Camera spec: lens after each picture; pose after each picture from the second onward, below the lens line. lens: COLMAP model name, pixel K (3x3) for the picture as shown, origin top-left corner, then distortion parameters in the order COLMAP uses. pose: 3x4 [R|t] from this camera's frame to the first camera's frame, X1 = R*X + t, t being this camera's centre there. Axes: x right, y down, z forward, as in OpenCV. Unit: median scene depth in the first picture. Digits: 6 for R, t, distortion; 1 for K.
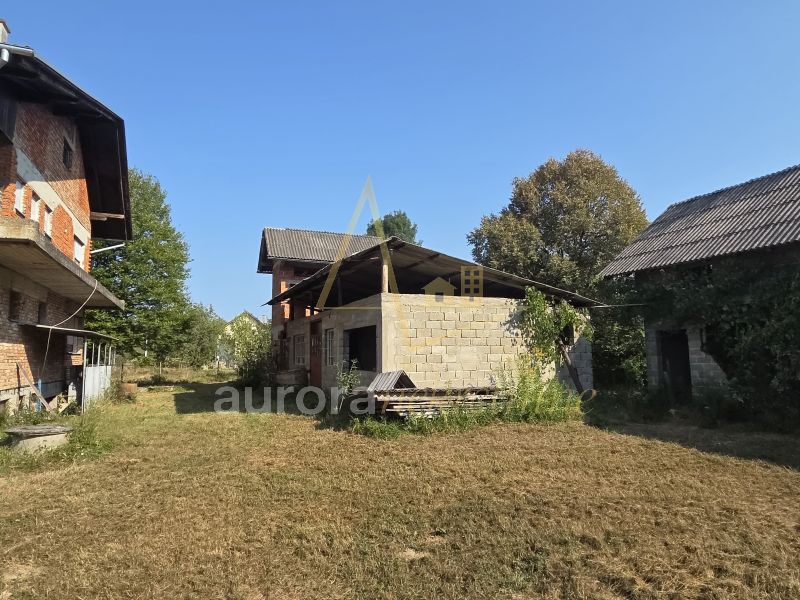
lens RADIAL K [[505.7, 0, 404.8], [0, 505.7, 304.3], [0, 0, 1]] dist [0.005114, -0.002240]
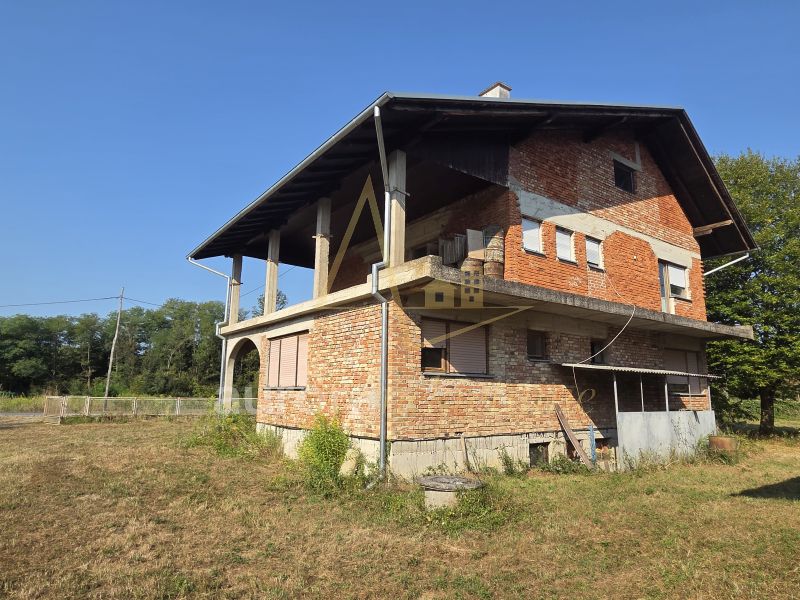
lens RADIAL K [[505.7, 0, 401.0], [0, 505.7, 305.1], [0, 0, 1]] dist [0.005114, -0.002240]
pose [[0.233067, -0.158860, -0.959397, 0.088297], [0.087287, 0.986002, -0.142060, 0.031849], [0.968535, -0.050633, 0.243671, 0.383466]]
